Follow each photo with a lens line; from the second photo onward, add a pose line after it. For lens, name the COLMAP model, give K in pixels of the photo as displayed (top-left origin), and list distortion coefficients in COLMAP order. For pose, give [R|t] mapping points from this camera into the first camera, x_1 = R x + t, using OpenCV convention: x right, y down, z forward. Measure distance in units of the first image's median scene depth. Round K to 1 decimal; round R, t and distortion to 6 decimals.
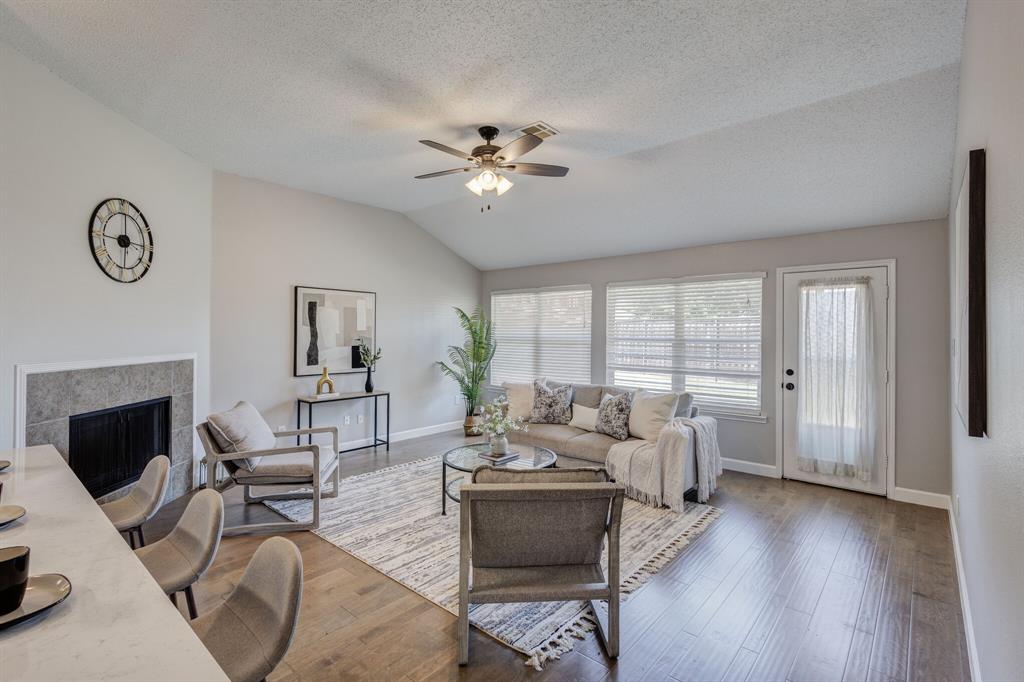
lens RADIAL K [[475.9, 0, 514.0], [0, 475.9, 331.2], [0, 0, 1]] dist [0.002487, -0.000166]
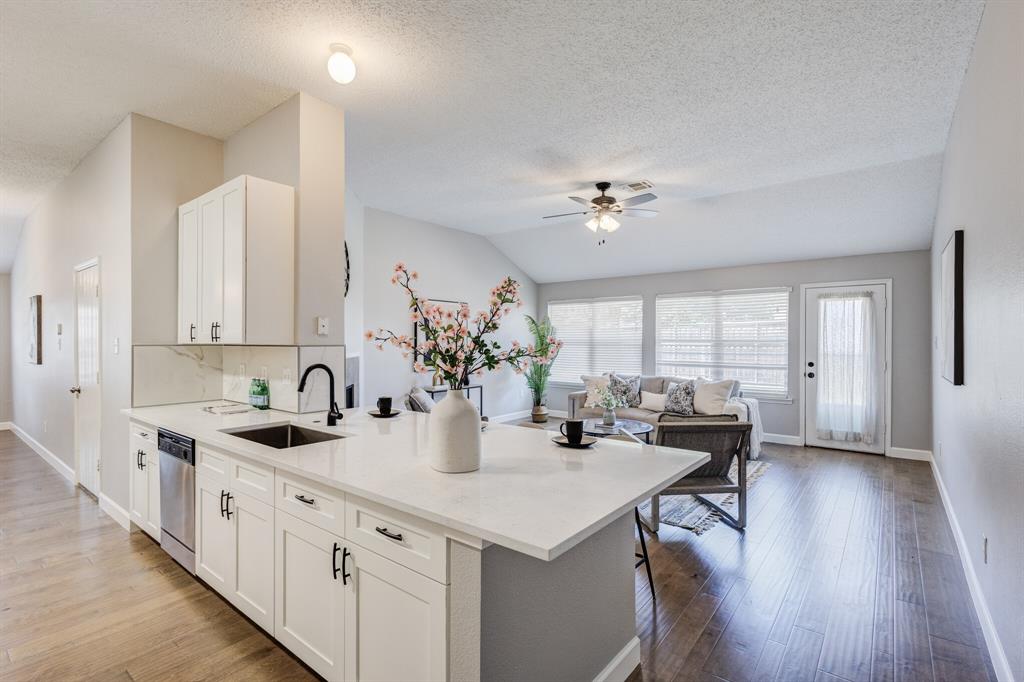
lens RADIAL K [[475.9, 0, 510.6], [0, 475.9, 342.9], [0, 0, 1]] dist [0.002487, -0.000166]
pose [[0.999326, -0.004975, 0.036369, -0.310074], [0.004580, 0.999930, 0.010939, 0.009938], [-0.036421, -0.010765, 0.999279, -0.292273]]
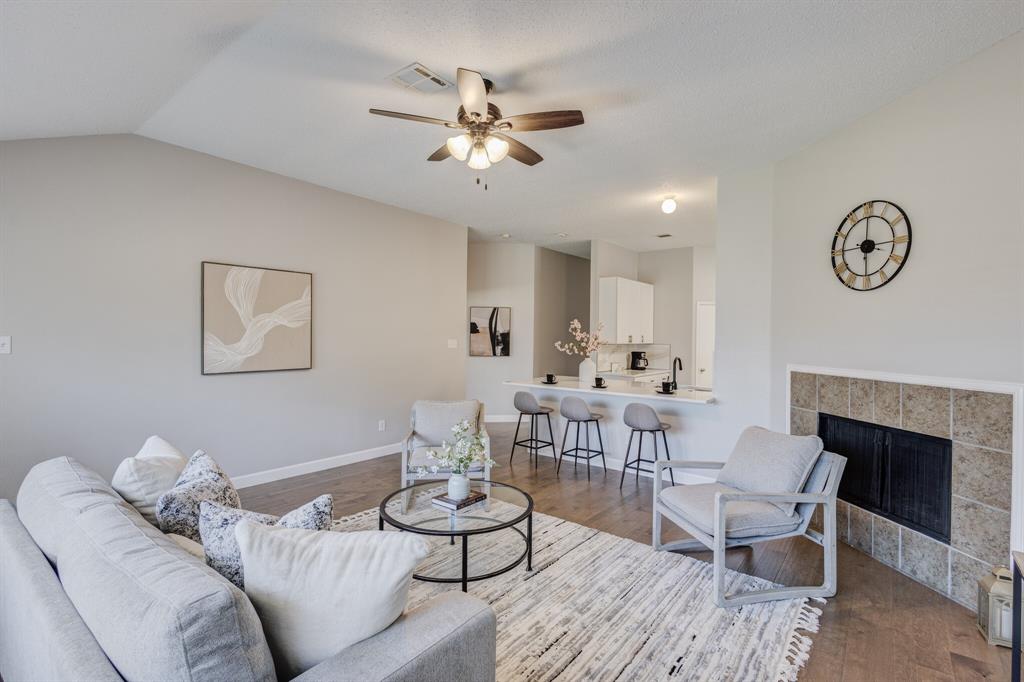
lens RADIAL K [[475.9, 0, 509.8], [0, 475.9, 337.0], [0, 0, 1]] dist [0.002487, -0.000166]
pose [[-0.998756, -0.014497, -0.047702, -0.058495], [-0.014577, 0.999893, 0.001344, -0.001670], [0.047677, 0.002038, -0.998861, 1.516306]]
